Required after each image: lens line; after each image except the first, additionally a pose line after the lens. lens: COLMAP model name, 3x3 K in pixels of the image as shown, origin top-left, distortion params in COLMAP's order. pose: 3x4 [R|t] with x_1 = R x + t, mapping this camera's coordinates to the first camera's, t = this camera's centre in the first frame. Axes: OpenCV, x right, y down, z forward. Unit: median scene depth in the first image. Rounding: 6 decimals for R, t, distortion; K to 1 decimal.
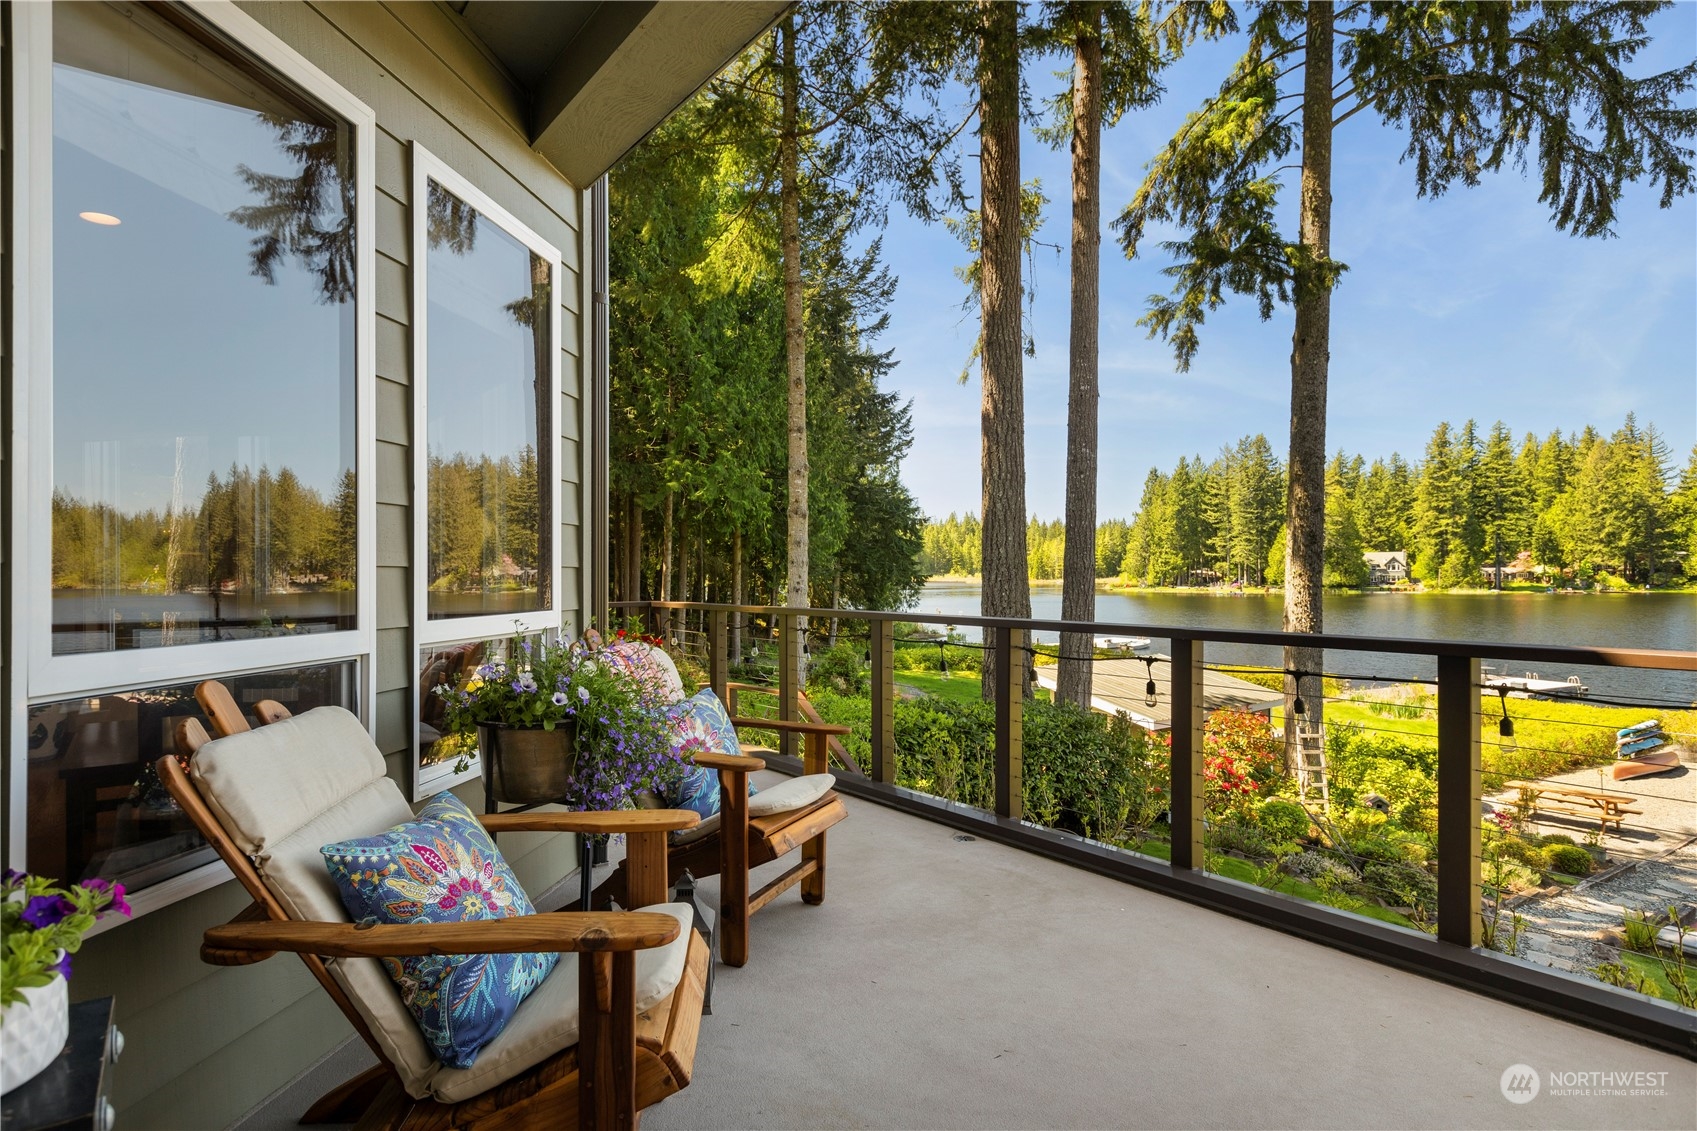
lens RADIAL K [[931.2, 0, 845.0], [0, 931.2, 573.6], [0, 0, 1]] dist [-0.000367, 0.000035]
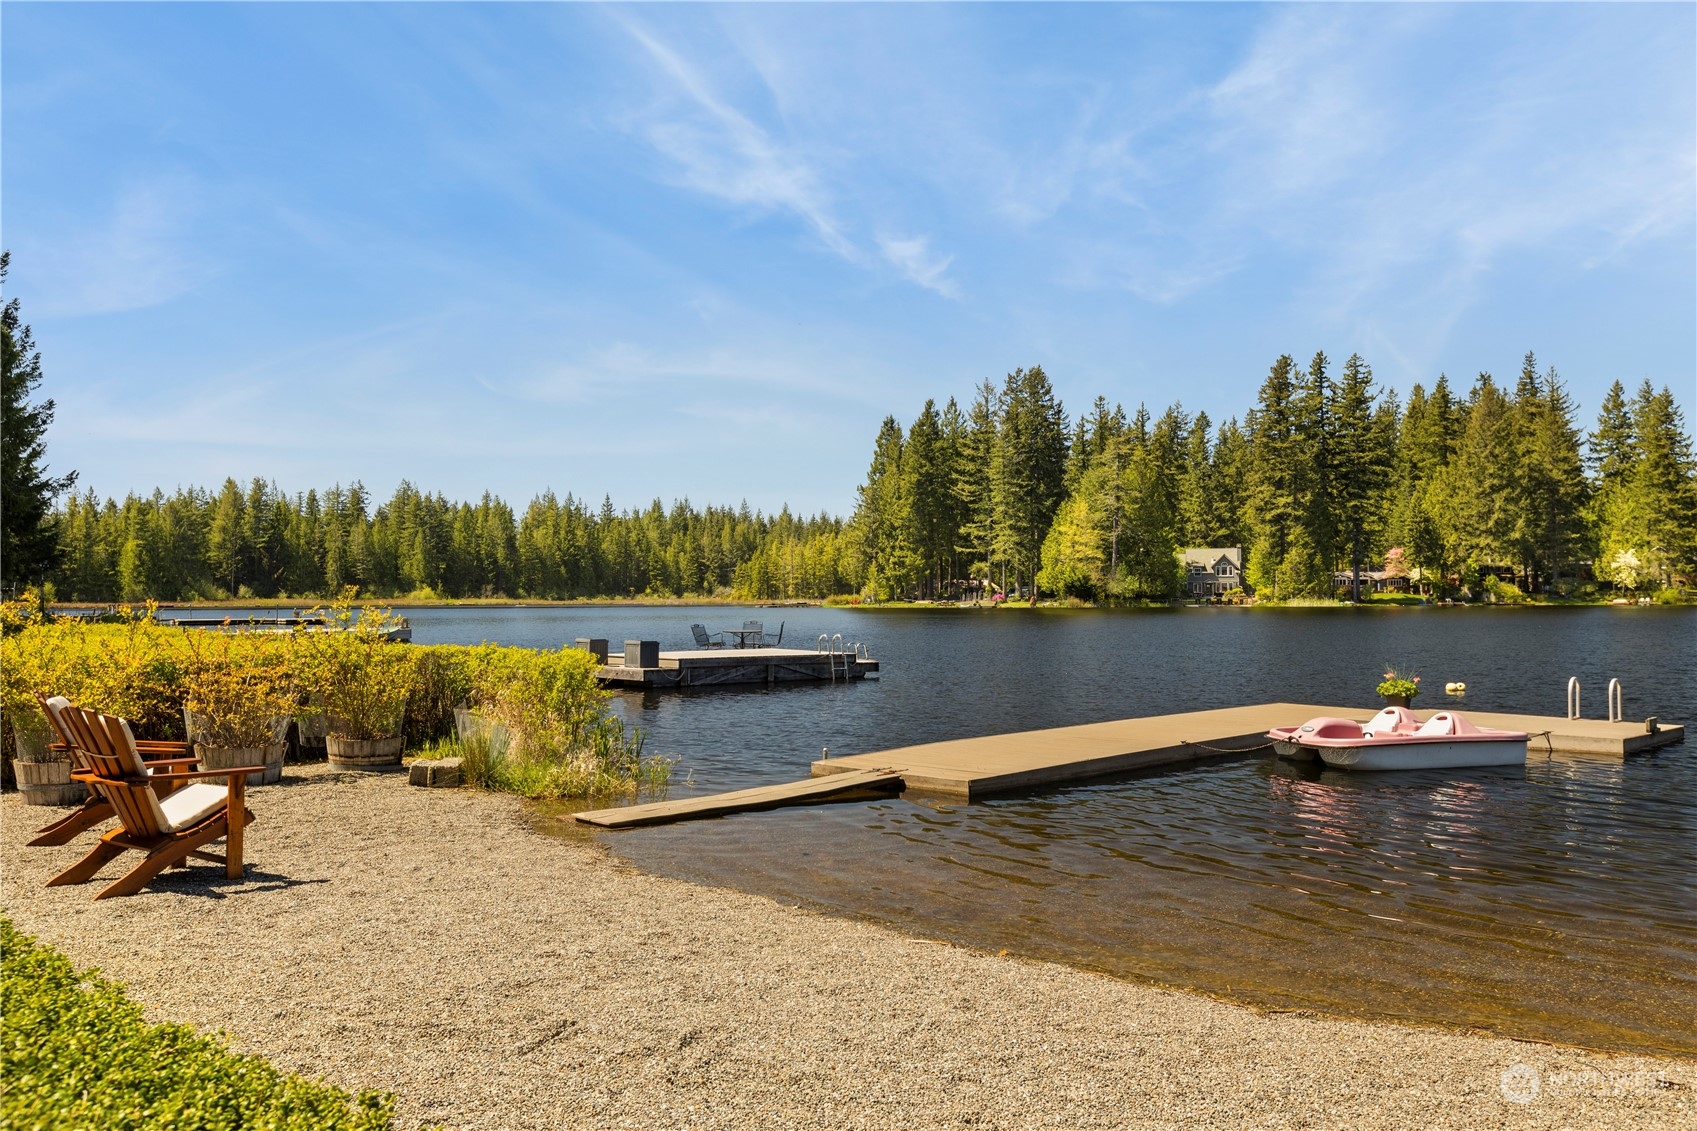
lens RADIAL K [[1418.8, 0, 843.7], [0, 1418.8, 556.5], [0, 0, 1]] dist [0.015255, 0.005263]
pose [[0.975810, 0.006443, 0.218527, 0.110112], [0.000362, 0.999517, -0.031088, 0.016264], [-0.218621, 0.030415, 0.975336, 0.069926]]
